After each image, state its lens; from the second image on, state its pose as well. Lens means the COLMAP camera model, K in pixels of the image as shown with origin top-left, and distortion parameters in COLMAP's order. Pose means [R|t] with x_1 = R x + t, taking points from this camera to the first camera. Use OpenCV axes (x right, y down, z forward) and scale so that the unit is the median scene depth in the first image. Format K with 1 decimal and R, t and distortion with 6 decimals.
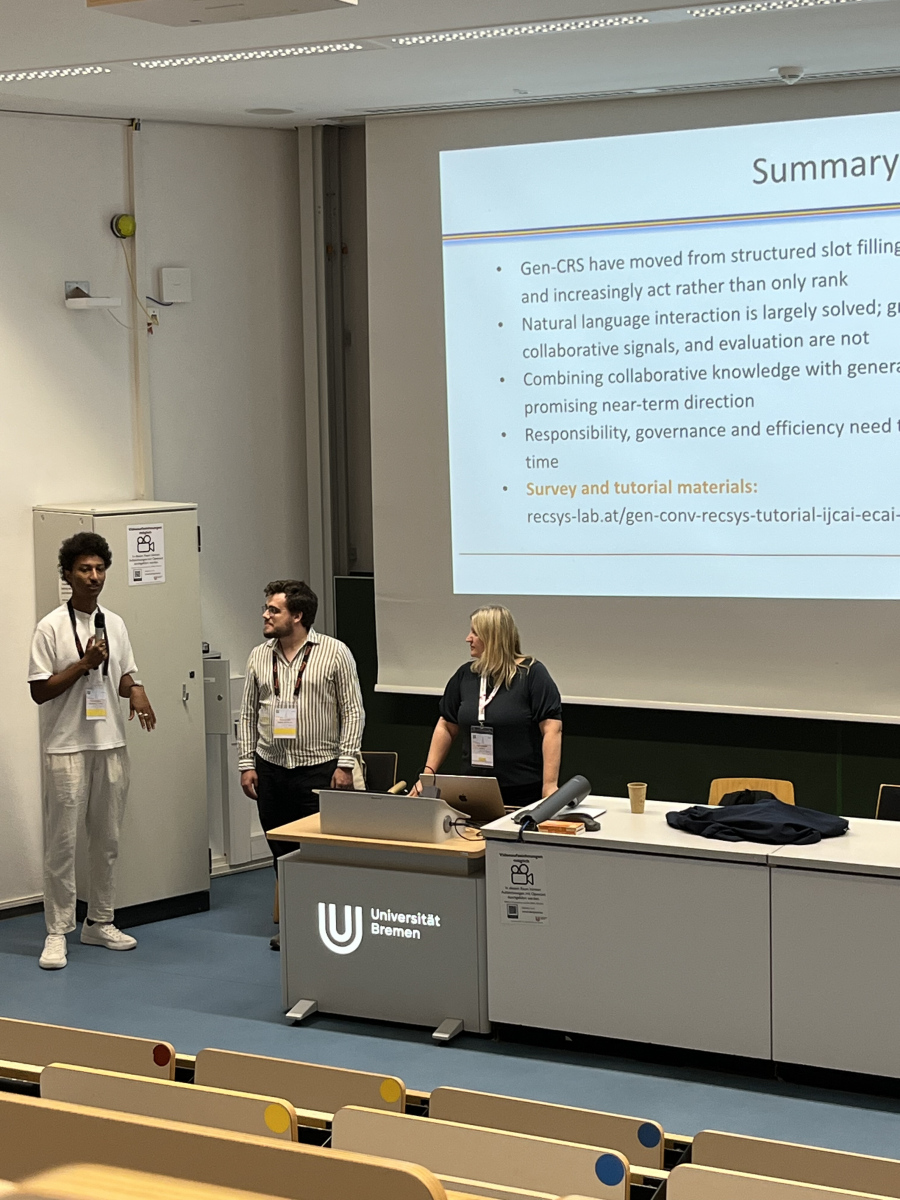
lens RADIAL K [[2079.3, 0, 465.0], [0, 2079.3, 619.1], [0, 0, 1]] dist [0.087330, 0.000000]
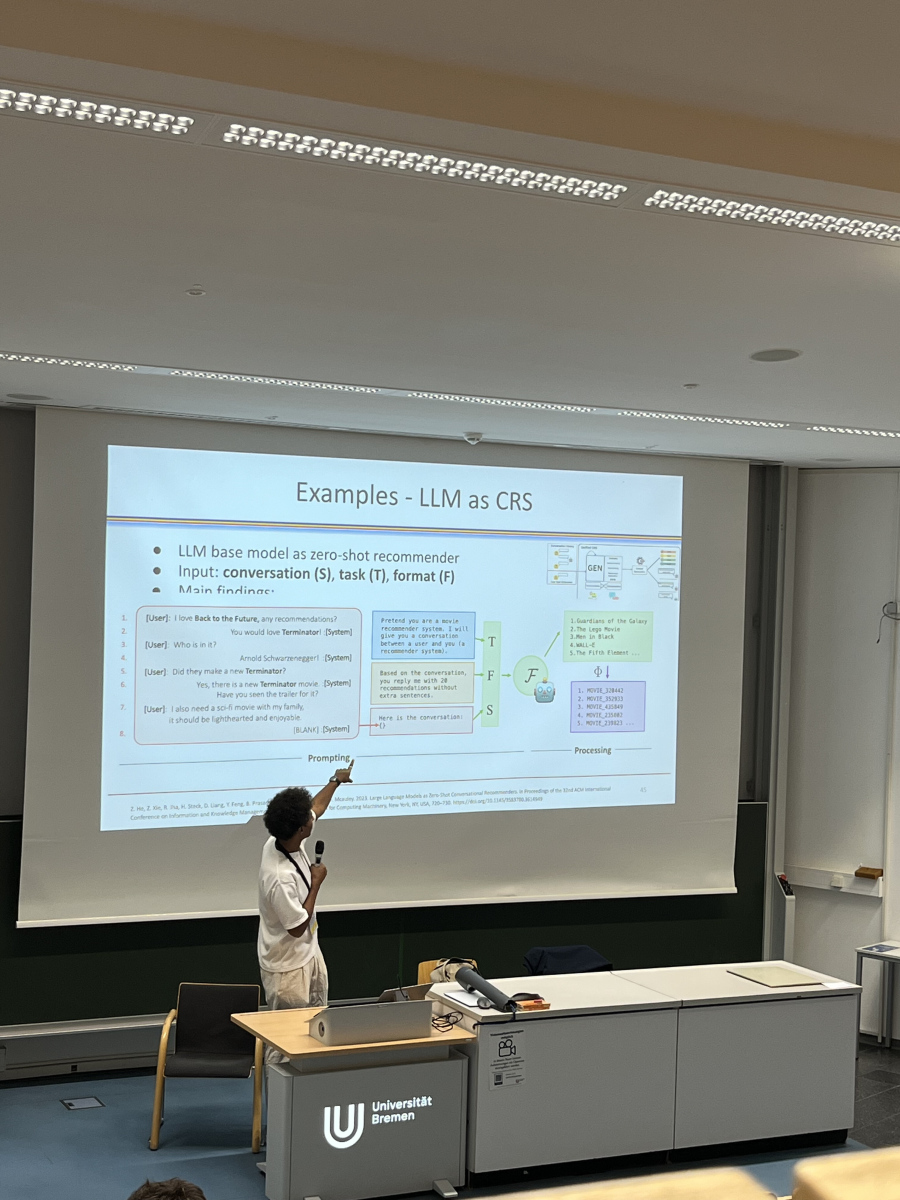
lens RADIAL K [[1797.8, 0, 432.8], [0, 1797.8, 612.2], [0, 0, 1]] dist [0.045938, 0.000000]
pose [[0.609281, 0.030597, 0.792364, -0.844924], [0.049055, 0.995887, -0.076177, -0.058775], [-0.791435, 0.085283, 0.605274, 0.328121]]
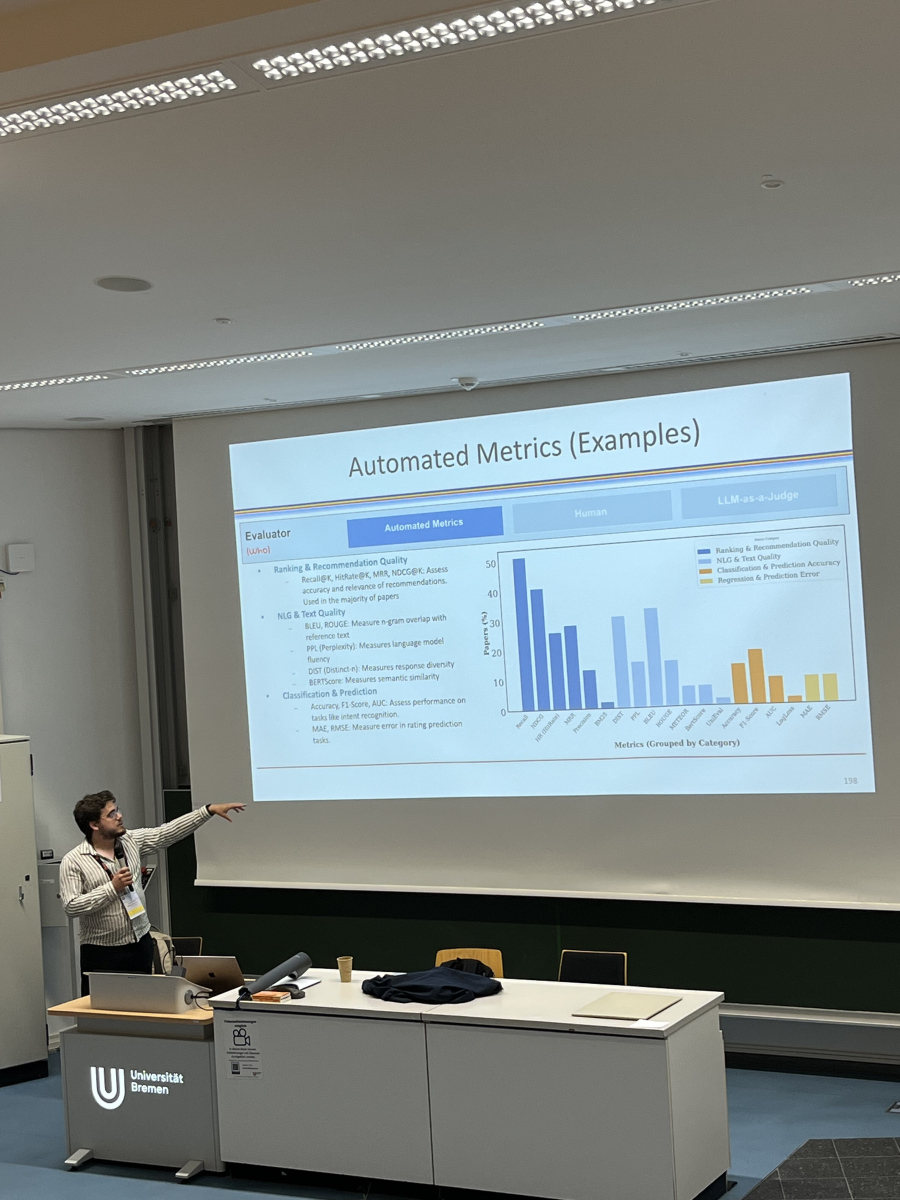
lens RADIAL K [[1854.8, 0, 488.2], [0, 1854.8, 611.8], [0, 0, 1]] dist [0.040895, 0.000000]
pose [[0.999344, -0.035270, -0.008160, 0.181054], [0.034232, 0.993988, -0.103996, -0.006385], [0.011779, 0.103649, 0.994544, -0.103391]]
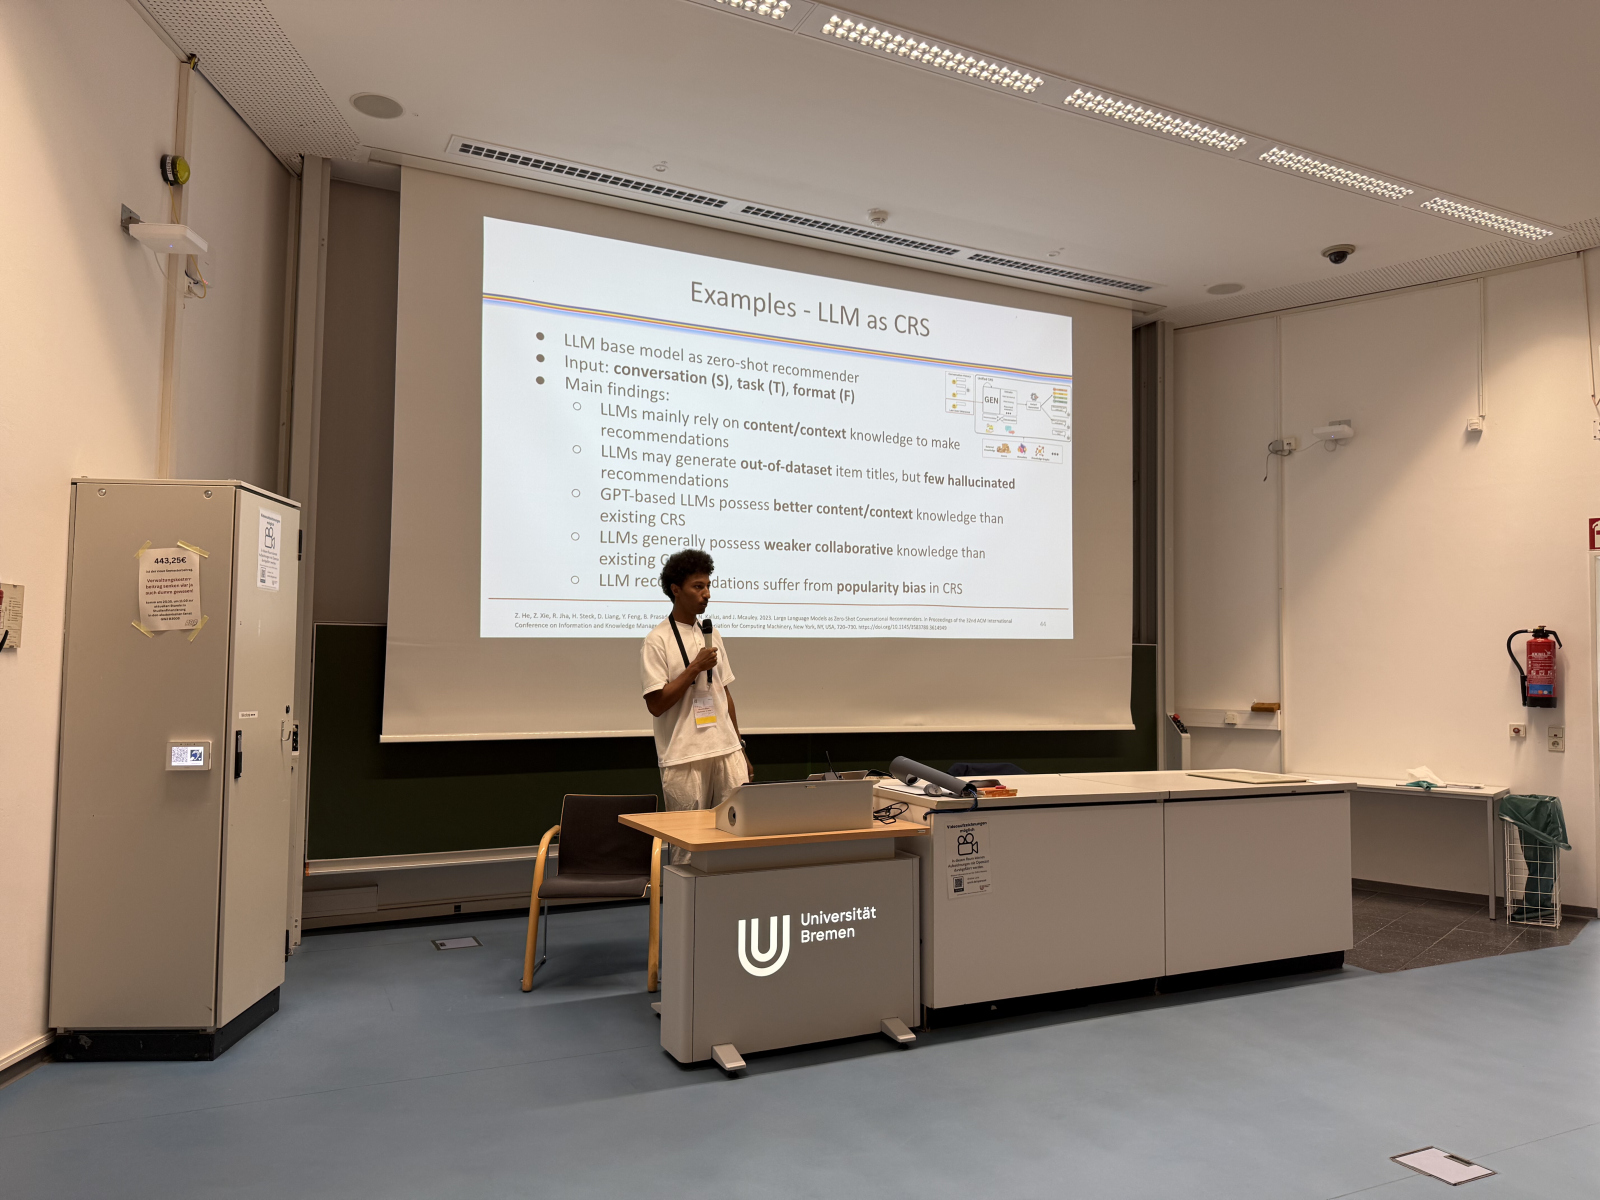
lens RADIAL K [[1115.3, 0, 790.0], [0, 1115.3, 600.2], [0, 0, 1]] dist [0.067879, -0.079101]
pose [[0.607291, 0.069775, 0.791410, -0.438477], [0.071556, 0.987284, -0.141953, 0.073702], [-0.791251, 0.142837, 0.594575, 0.697440]]
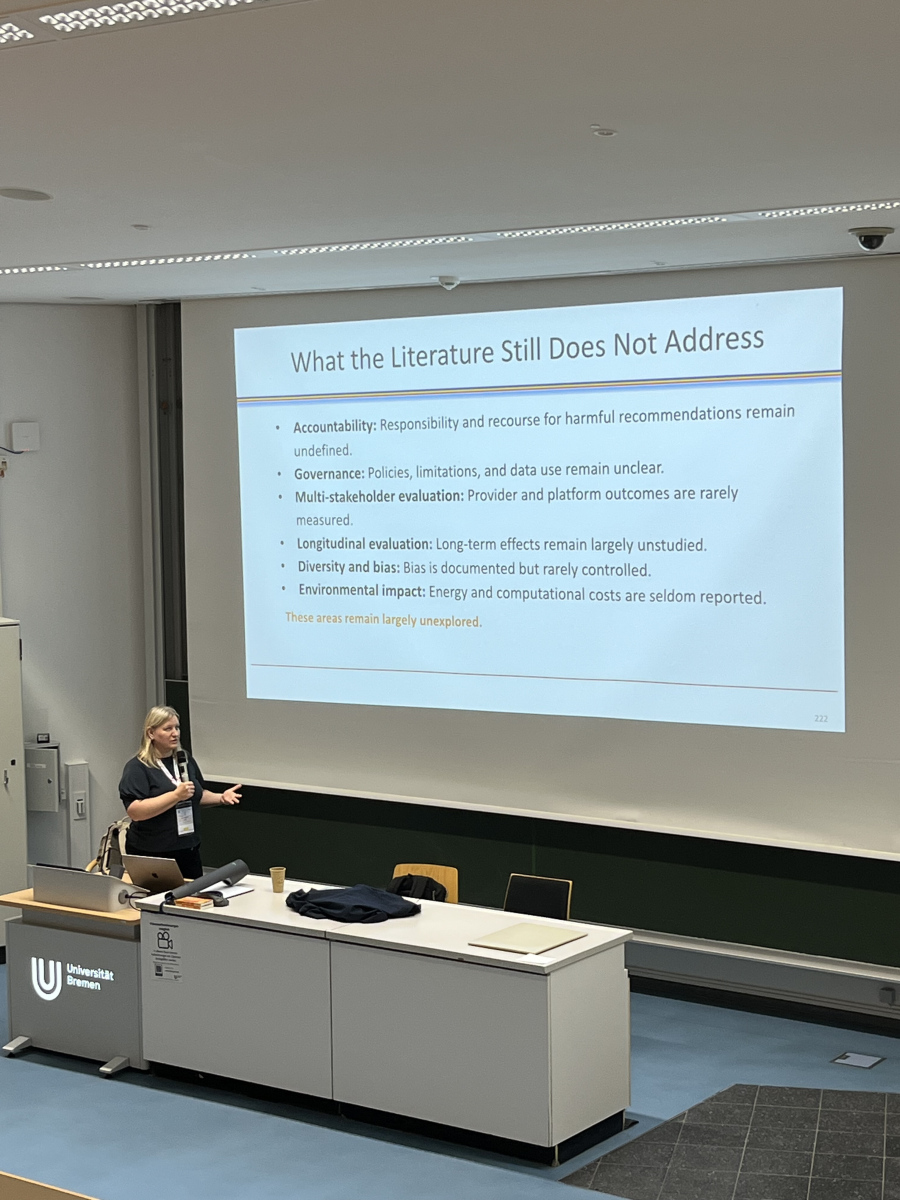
lens RADIAL K [[2055.3, 0, 483.5], [0, 2055.3, 614.9], [0, 0, 1]] dist [0.079040, 0.000000]
pose [[0.991255, 0.017614, -0.130783, 0.352759], [-0.021460, 0.999376, -0.028052, -0.037194], [0.130207, 0.030614, 0.991014, -0.178806]]
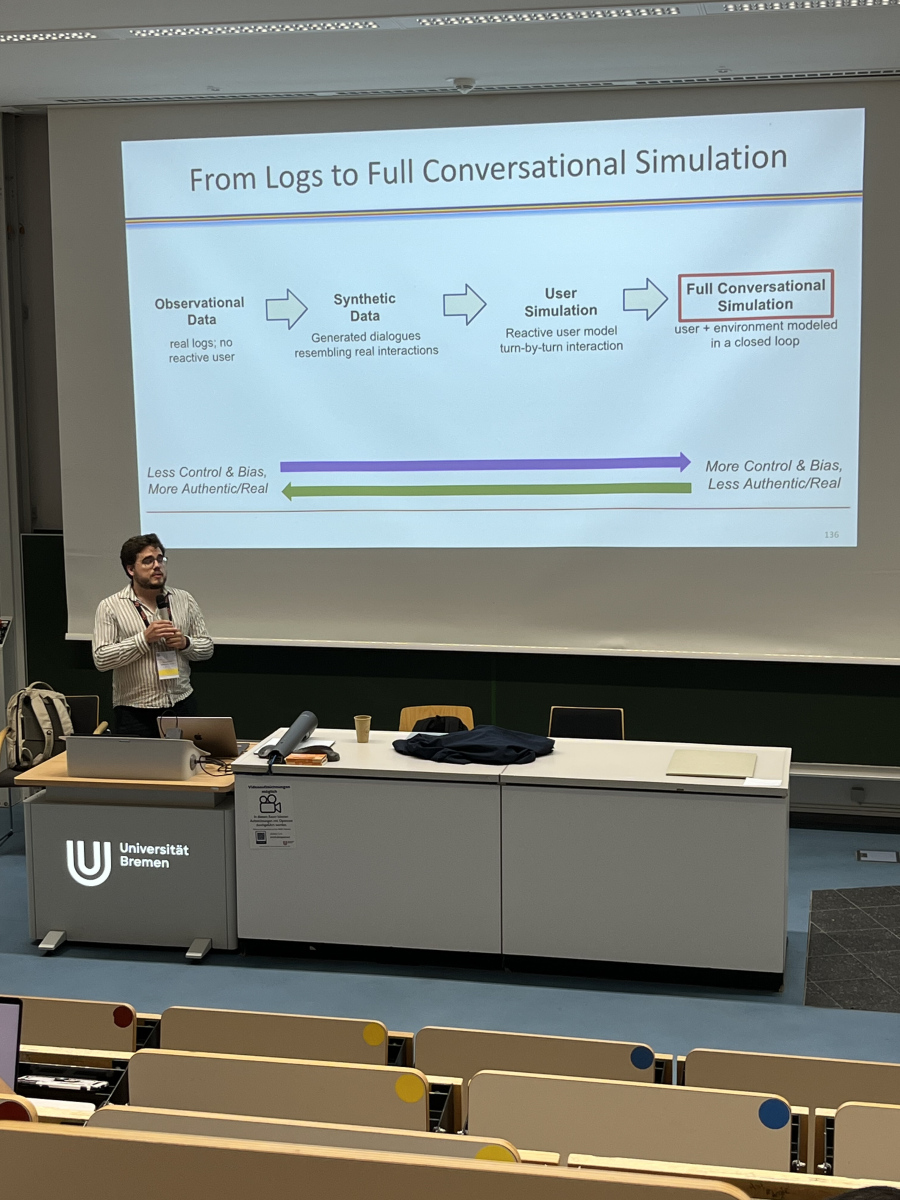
lens RADIAL K [[1752.4, 0, 454.2], [0, 1752.4, 605.7], [0, 0, 1]] dist [0.069708, 0.000000]
pose [[0.964550, -0.026285, 0.262589, -0.113893], [0.019962, 0.999444, 0.026716, -0.004433], [-0.263145, -0.020527, 0.964538, 0.079364]]
